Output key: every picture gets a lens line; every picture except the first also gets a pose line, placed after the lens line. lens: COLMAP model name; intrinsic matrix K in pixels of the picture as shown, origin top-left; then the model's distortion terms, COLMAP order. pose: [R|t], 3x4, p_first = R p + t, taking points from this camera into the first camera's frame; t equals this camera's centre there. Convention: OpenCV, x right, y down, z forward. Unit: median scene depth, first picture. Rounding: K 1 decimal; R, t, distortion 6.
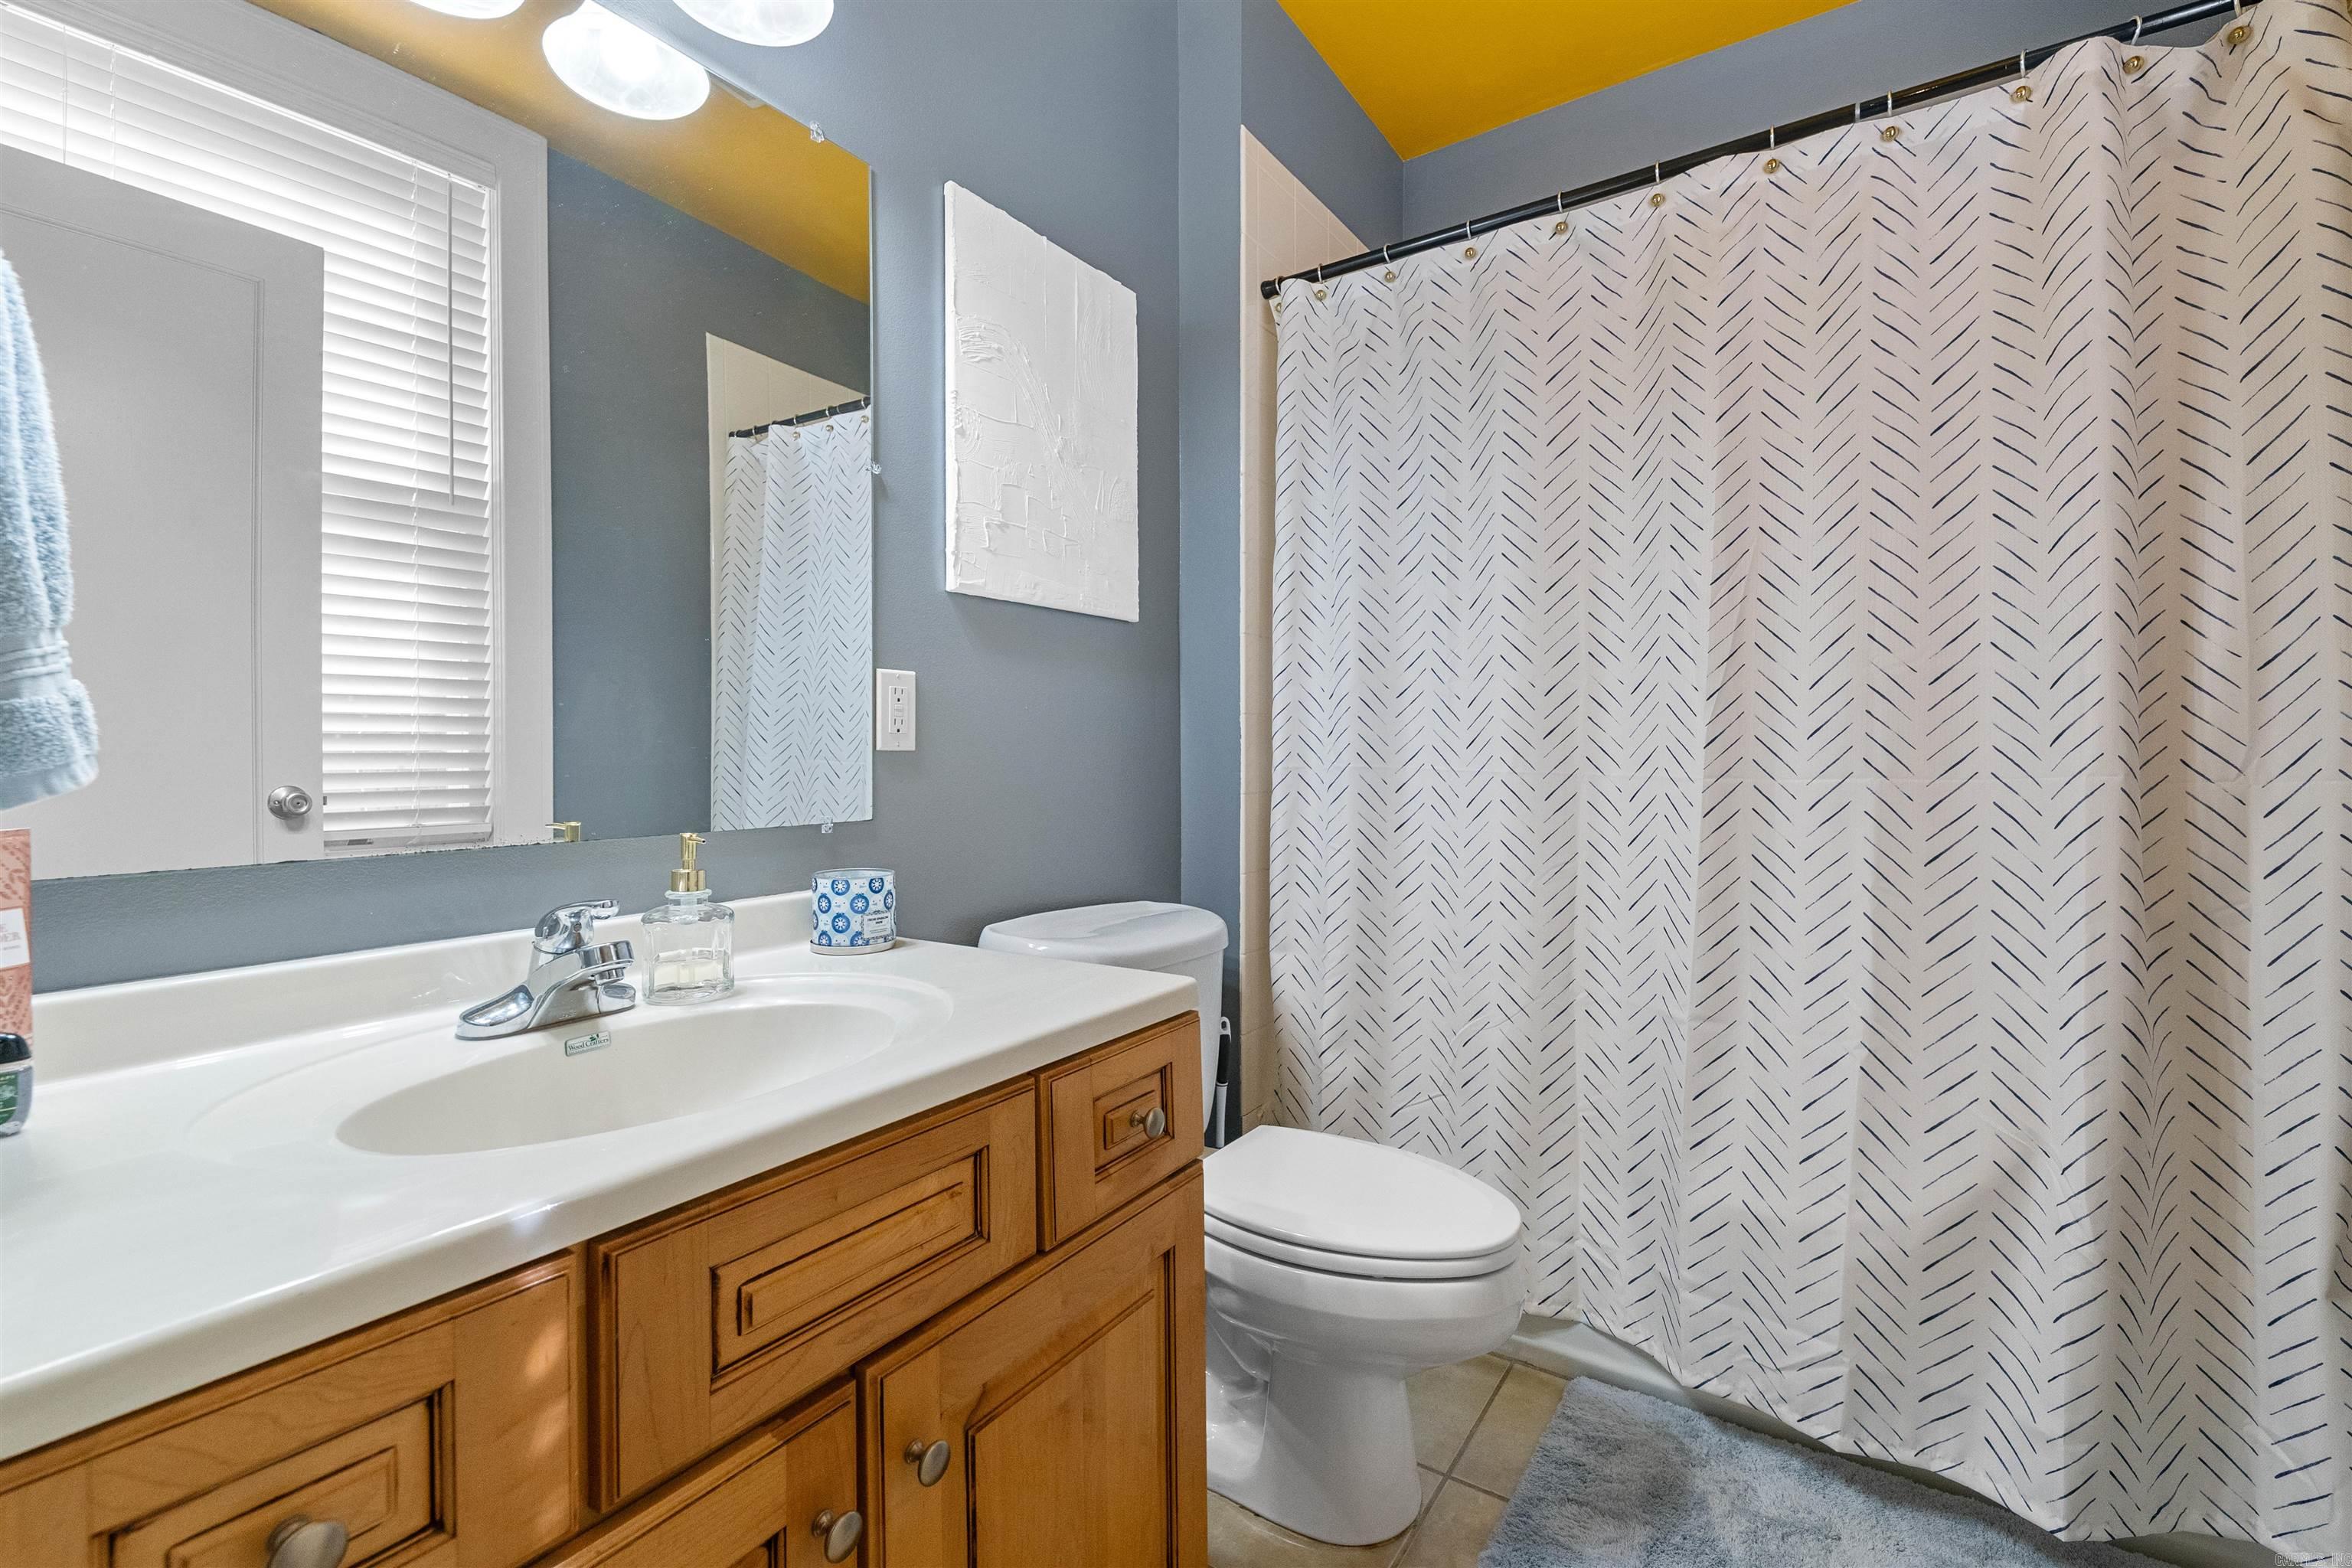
lens RADIAL K [[973.3, 0, 1164.2], [0, 973.3, 770.9], [0, 0, 1]] dist [0.006553, -0.003988]
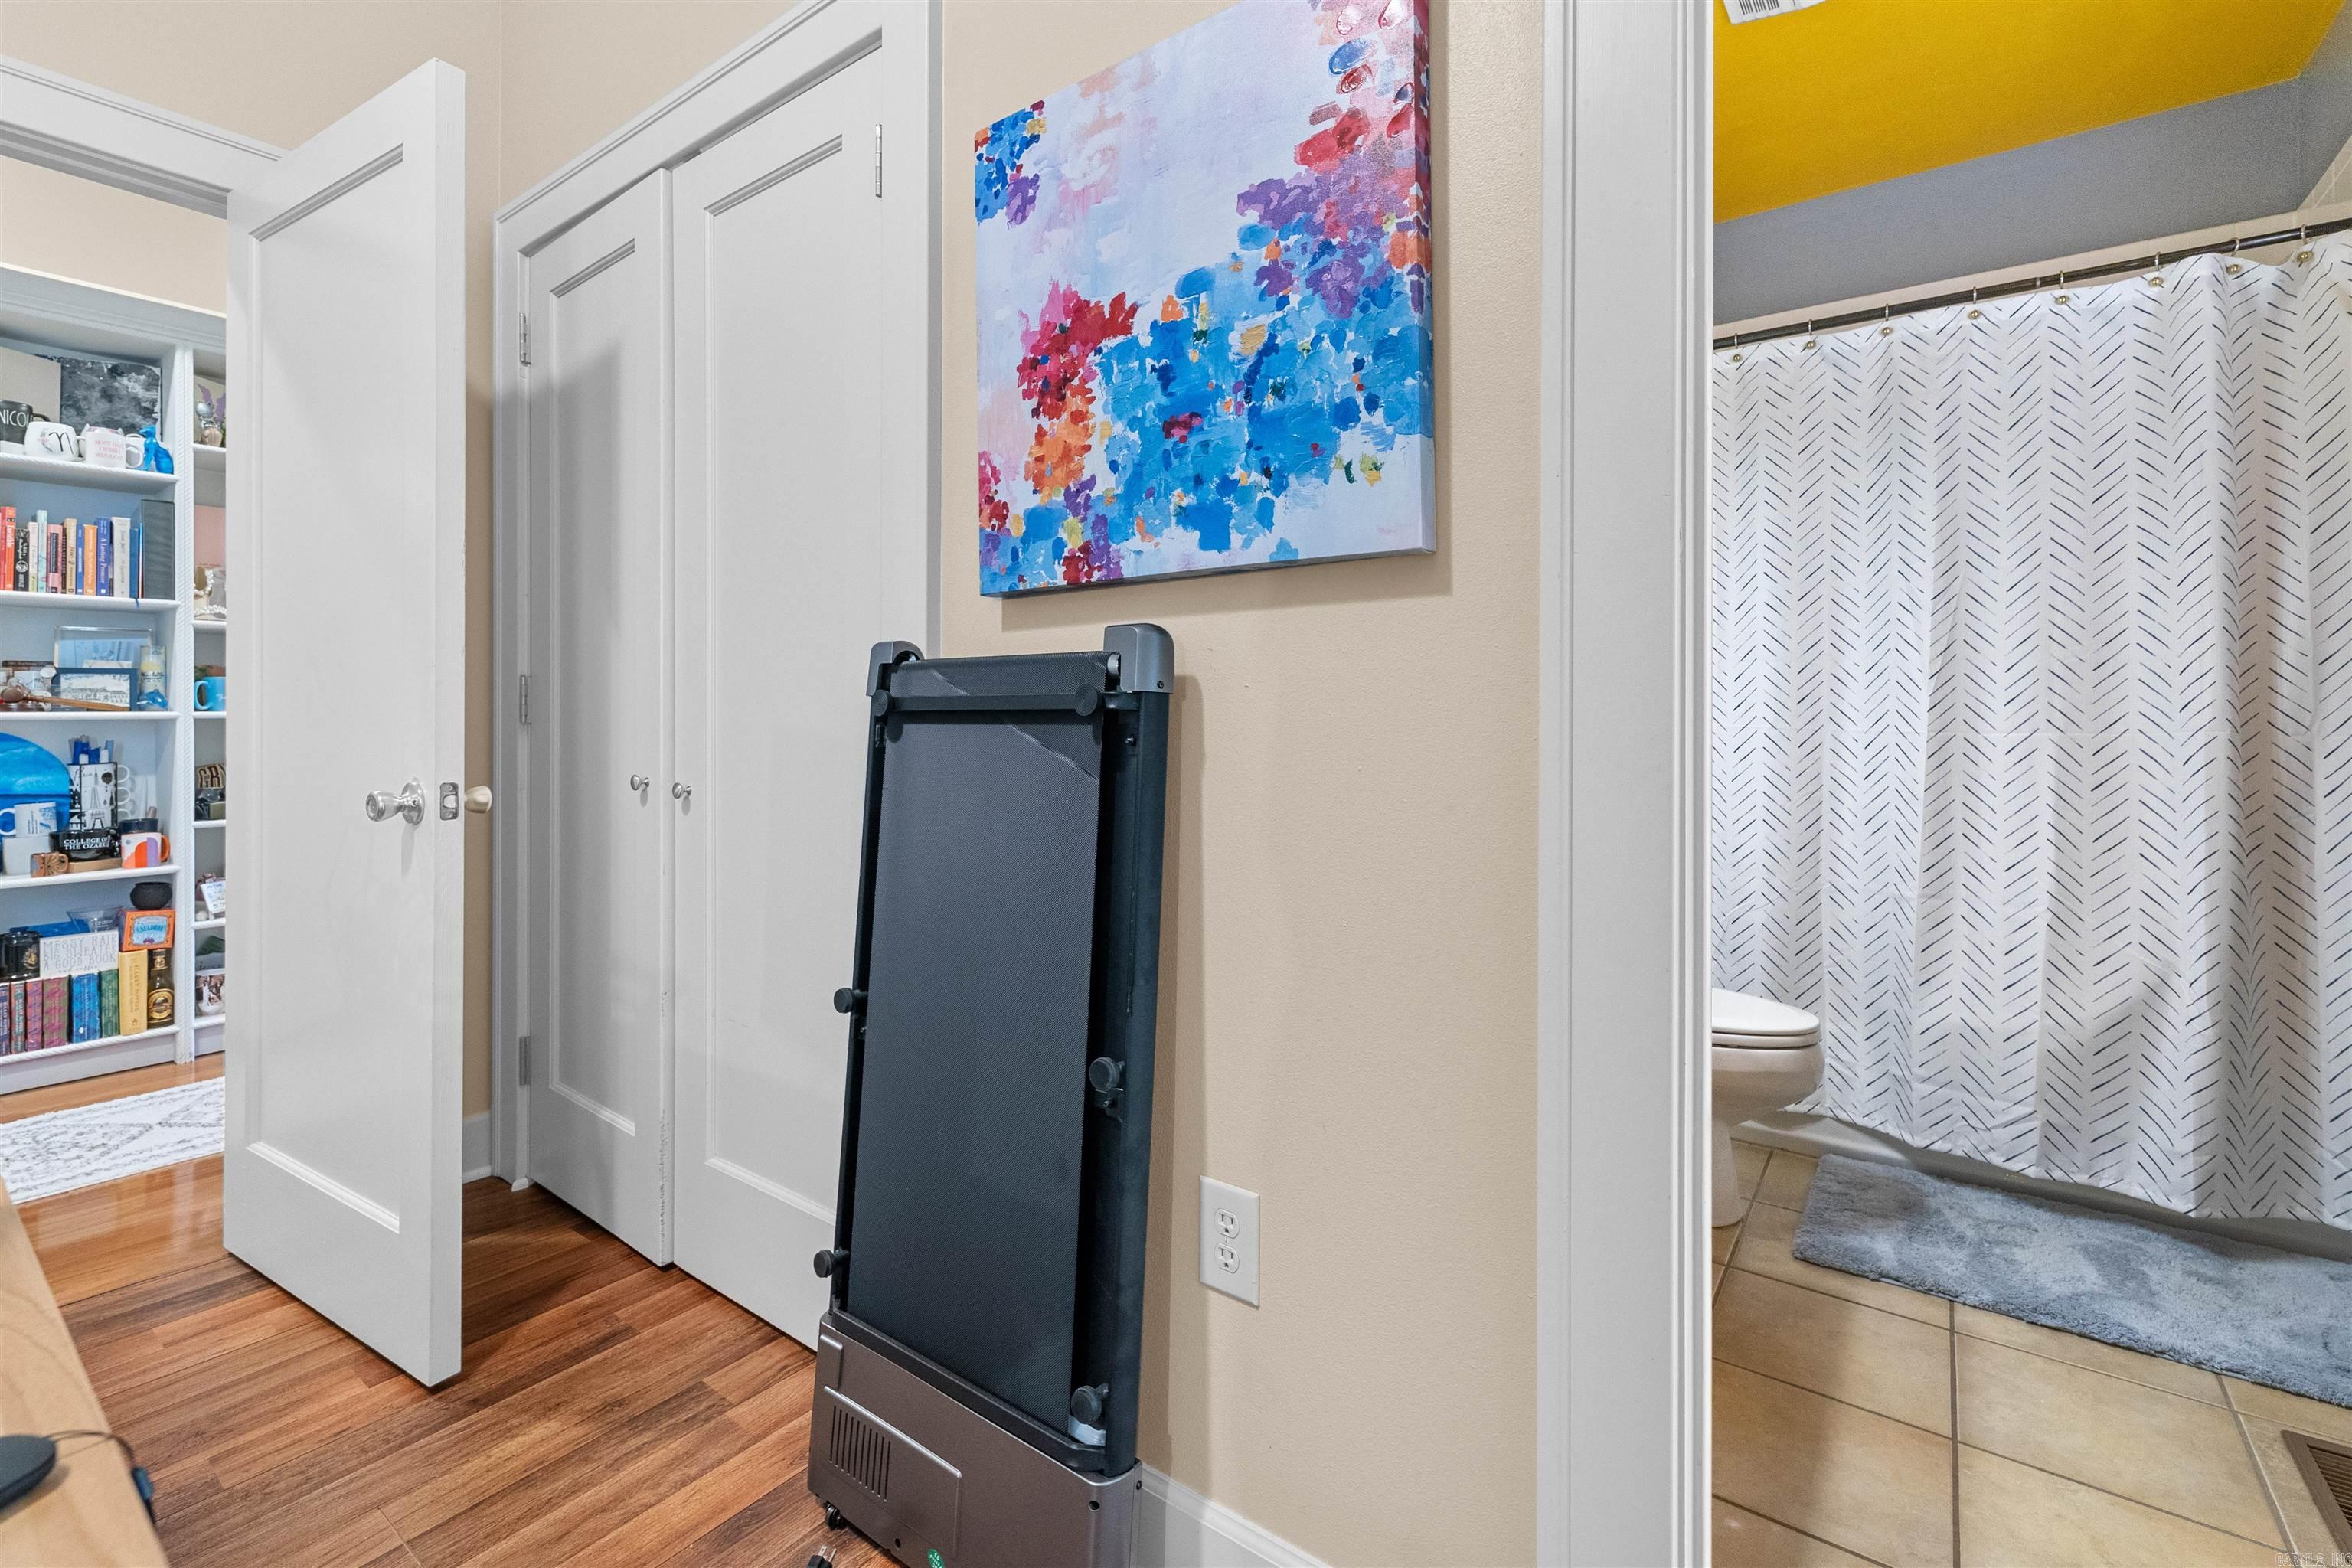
lens RADIAL K [[973.3, 0, 1165.4], [0, 973.3, 715.2], [0, 0, 1]] dist [0.006553, -0.003988]
pose [[0.998658, 0.007901, -0.051180, -0.555645], [-0.008637, 0.999862, -0.014169, 0.013823], [0.051061, 0.014592, 0.998589, -0.562645]]
